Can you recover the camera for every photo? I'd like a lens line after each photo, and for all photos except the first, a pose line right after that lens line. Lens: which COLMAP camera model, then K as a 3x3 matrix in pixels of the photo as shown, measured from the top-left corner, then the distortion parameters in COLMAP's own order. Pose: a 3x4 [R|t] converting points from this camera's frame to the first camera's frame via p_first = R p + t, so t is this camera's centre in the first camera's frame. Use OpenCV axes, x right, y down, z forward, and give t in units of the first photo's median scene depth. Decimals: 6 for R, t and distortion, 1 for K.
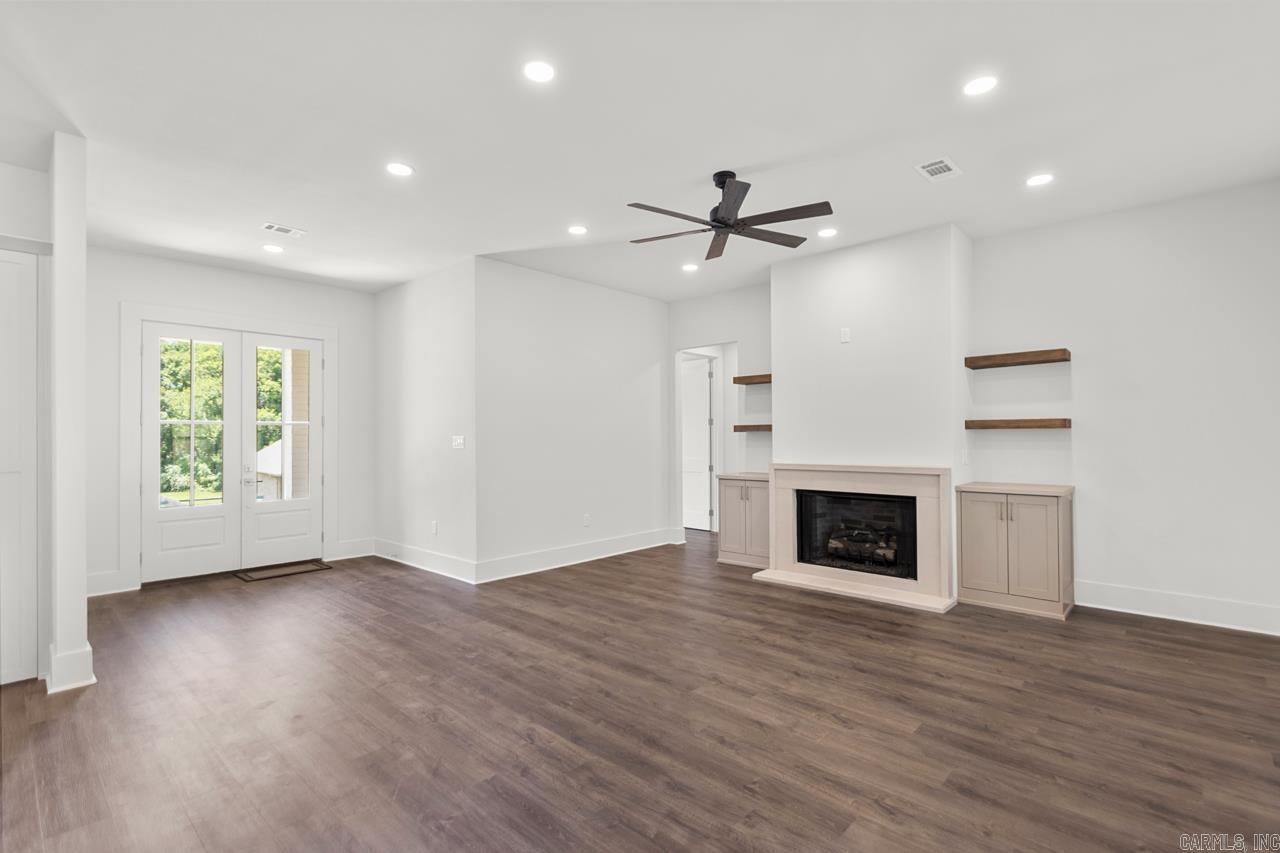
lens RADIAL K [[595.7, 0, 640.0], [0, 595.7, 426.5], [0, 0, 1]] dist [0.015684, -0.000042]
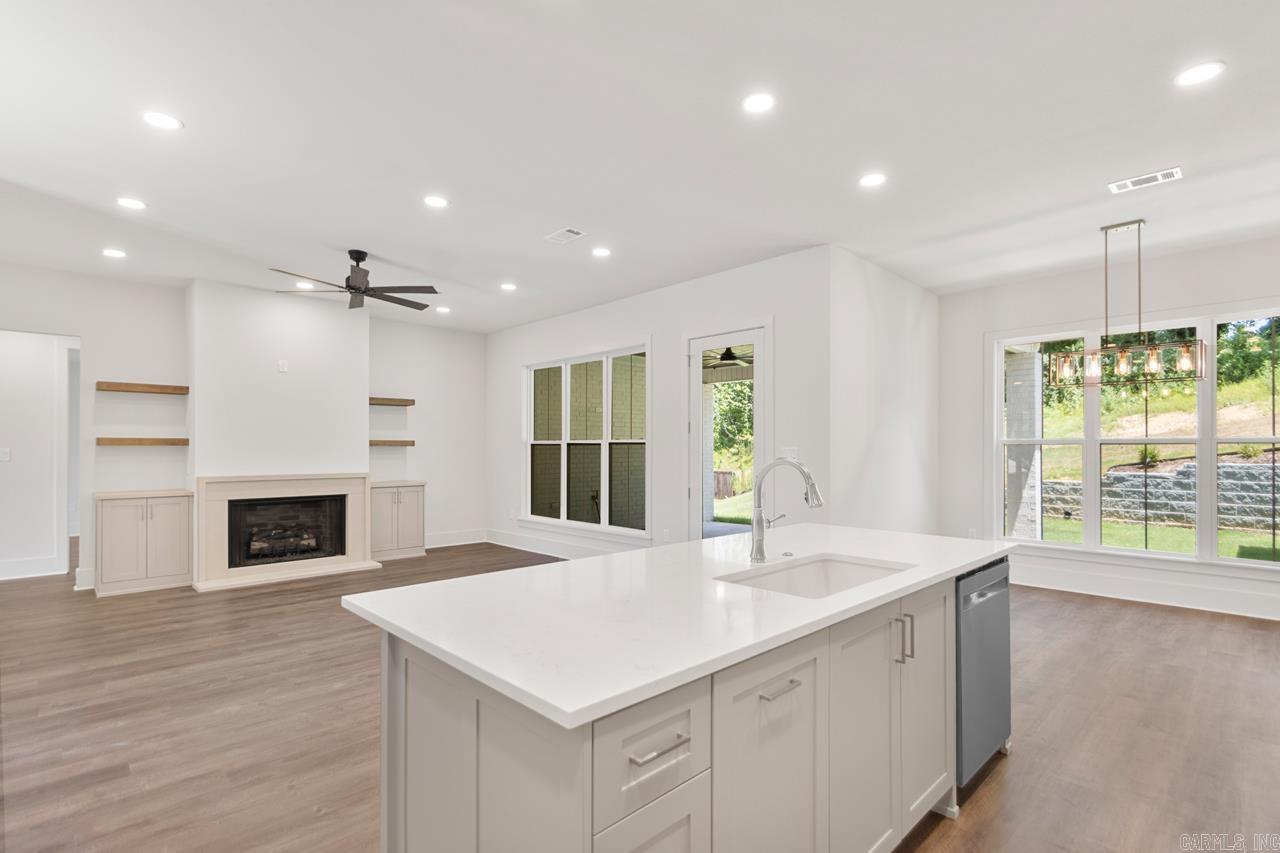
lens RADIAL K [[607.1, 0, 643.8], [0, 607.1, 454.9], [0, 0, 1]] dist [0.015080, -0.000100]
pose [[0.057580, 0.001480, 0.998340, -0.920338], [-0.012700, 0.999919, -0.000750, 0.018462], [-0.998260, -0.012636, 0.057594, 0.233123]]
